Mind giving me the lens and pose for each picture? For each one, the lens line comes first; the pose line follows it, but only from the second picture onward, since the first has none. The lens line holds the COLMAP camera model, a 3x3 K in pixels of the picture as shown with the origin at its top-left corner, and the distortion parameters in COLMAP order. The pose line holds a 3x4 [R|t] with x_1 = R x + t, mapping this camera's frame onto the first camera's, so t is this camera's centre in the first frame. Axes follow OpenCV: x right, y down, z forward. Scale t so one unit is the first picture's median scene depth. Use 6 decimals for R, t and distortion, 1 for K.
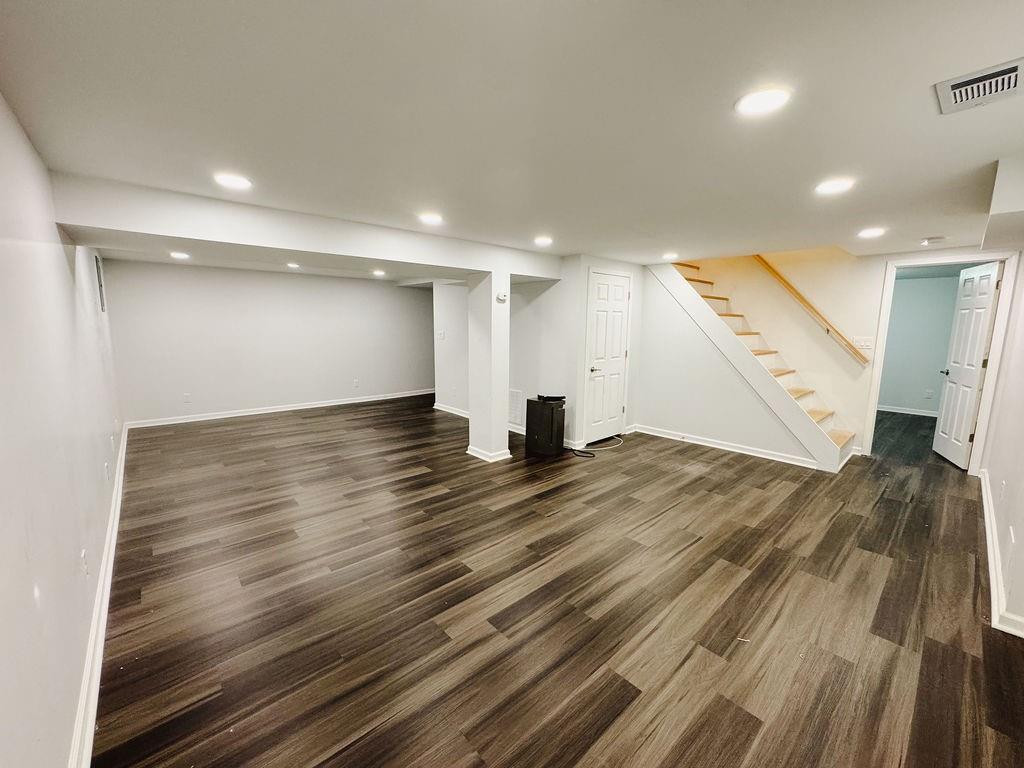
lens RADIAL K [[408.5, 0, 511.8], [0, 408.5, 381.7], [0, 0, 1]] dist [-0.002552, 0.000022]
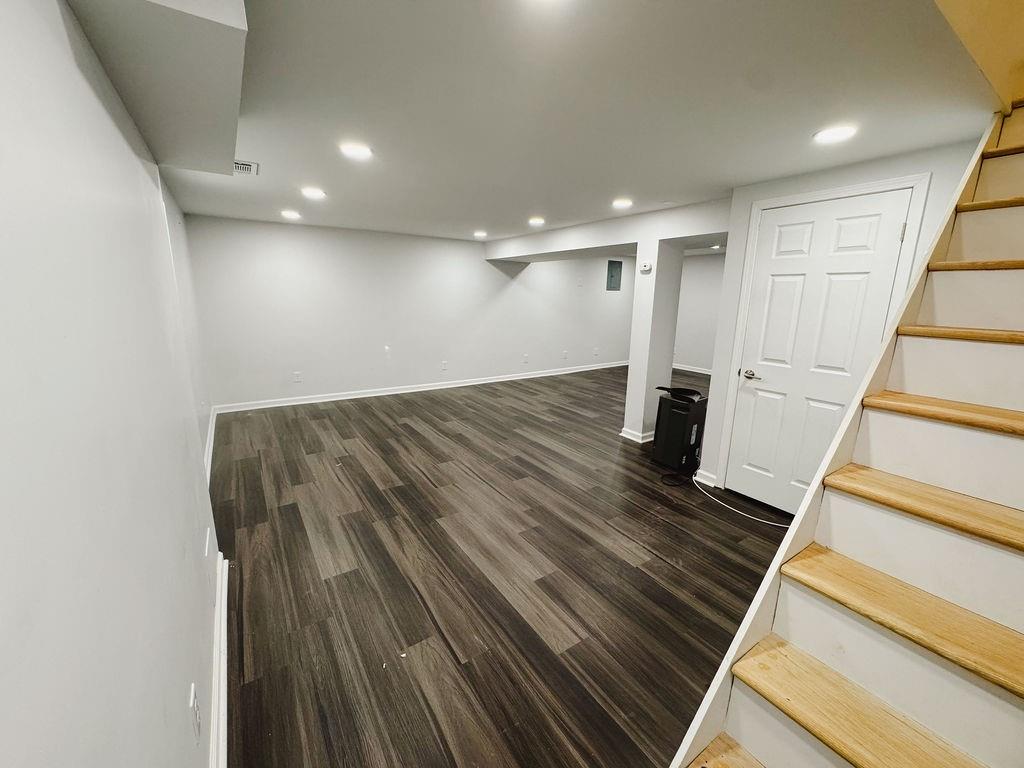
lens RADIAL K [[408.5, 0, 512.1], [0, 408.5, 382.9], [0, 0, 1]] dist [-0.002552, 0.000022]
pose [[-0.135596, 0.201198, -0.970120, 1.385201], [-0.158472, 0.962153, 0.221696, -0.160502], [0.978008, 0.183798, -0.098580, 1.197179]]
